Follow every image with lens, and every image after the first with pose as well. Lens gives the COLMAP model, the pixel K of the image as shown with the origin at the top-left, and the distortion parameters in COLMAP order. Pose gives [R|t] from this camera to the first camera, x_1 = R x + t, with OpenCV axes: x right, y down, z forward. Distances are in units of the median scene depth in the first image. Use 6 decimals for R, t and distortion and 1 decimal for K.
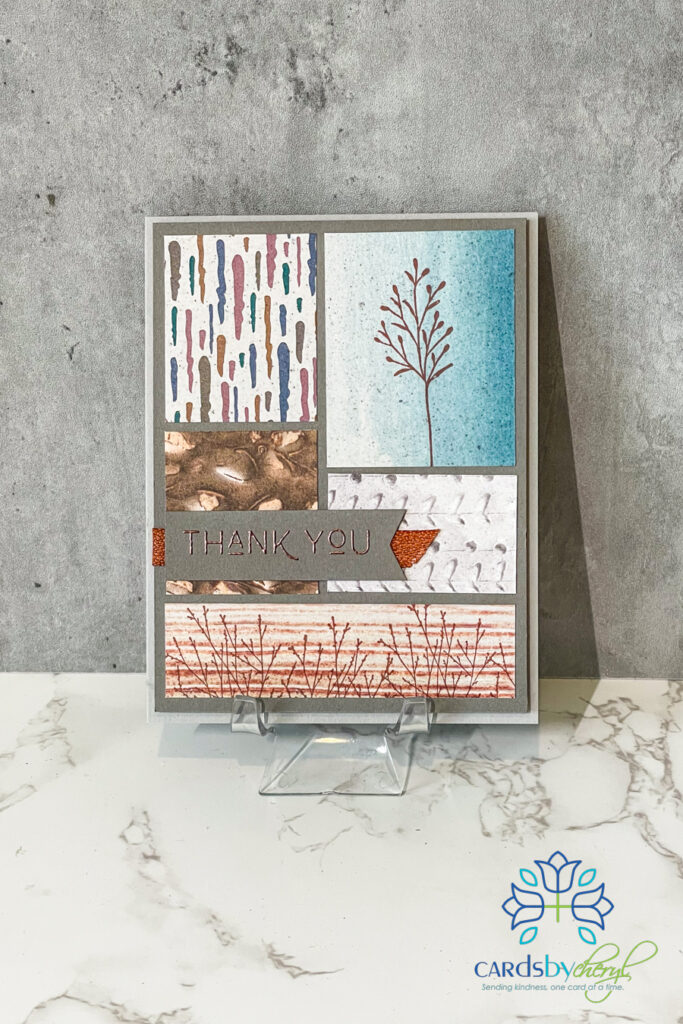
lens RADIAL K [[1694.5, 0, 367.0], [0, 1694.5, 524.5], [0, 0, 1]] dist [0.068506, -0.144476]
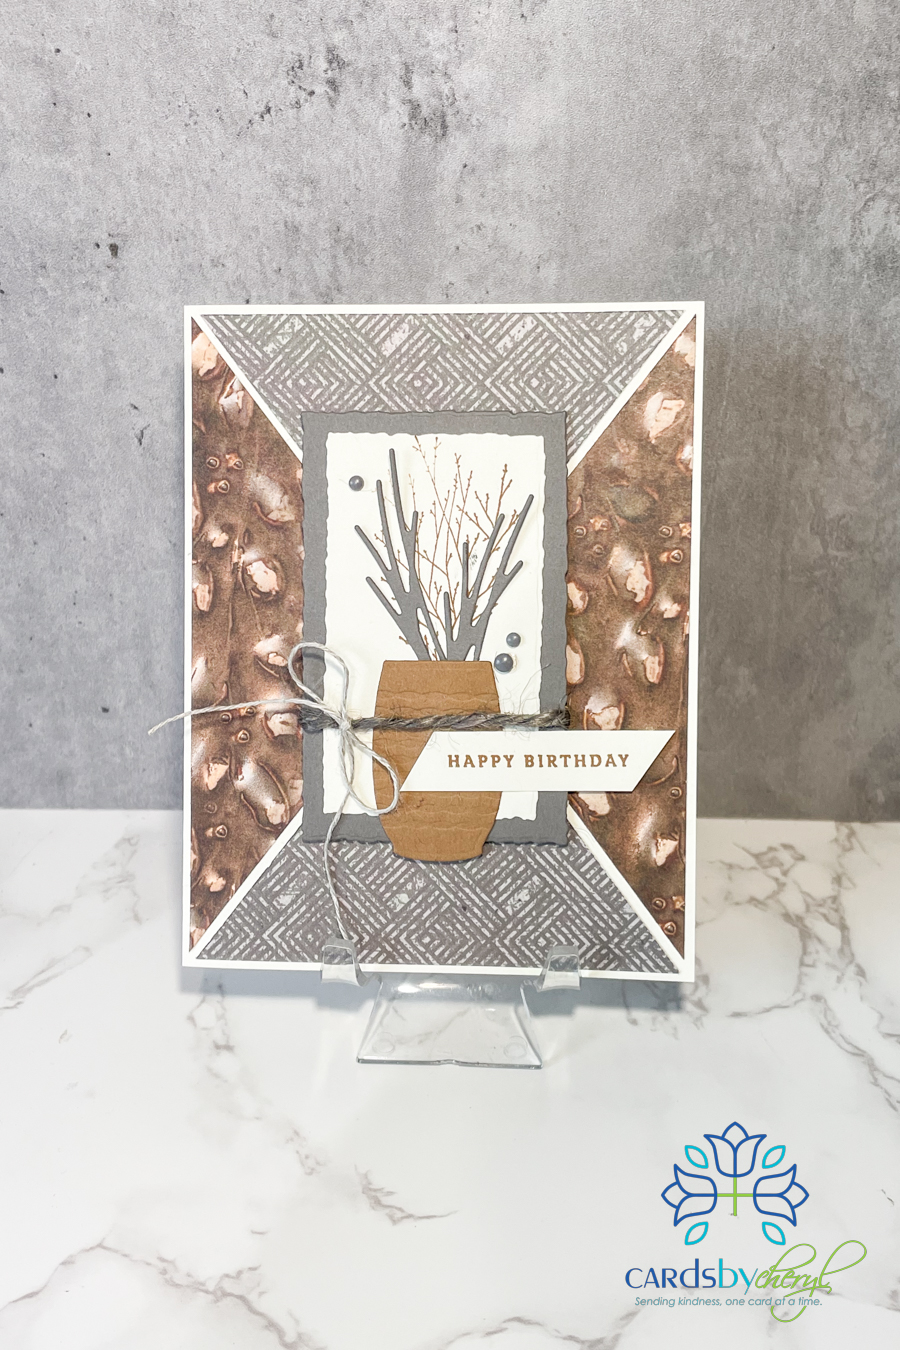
lens RADIAL K [[1470.7, 0, 468.9], [0, 1470.7, 617.7], [0, 0, 1]] dist [0.087070, -0.171879]
pose [[0.999916, 0.011510, -0.006034, -0.006702], [-0.011501, 0.999933, 0.001475, -0.013248], [0.006050, -0.001405, 0.999981, 0.280513]]
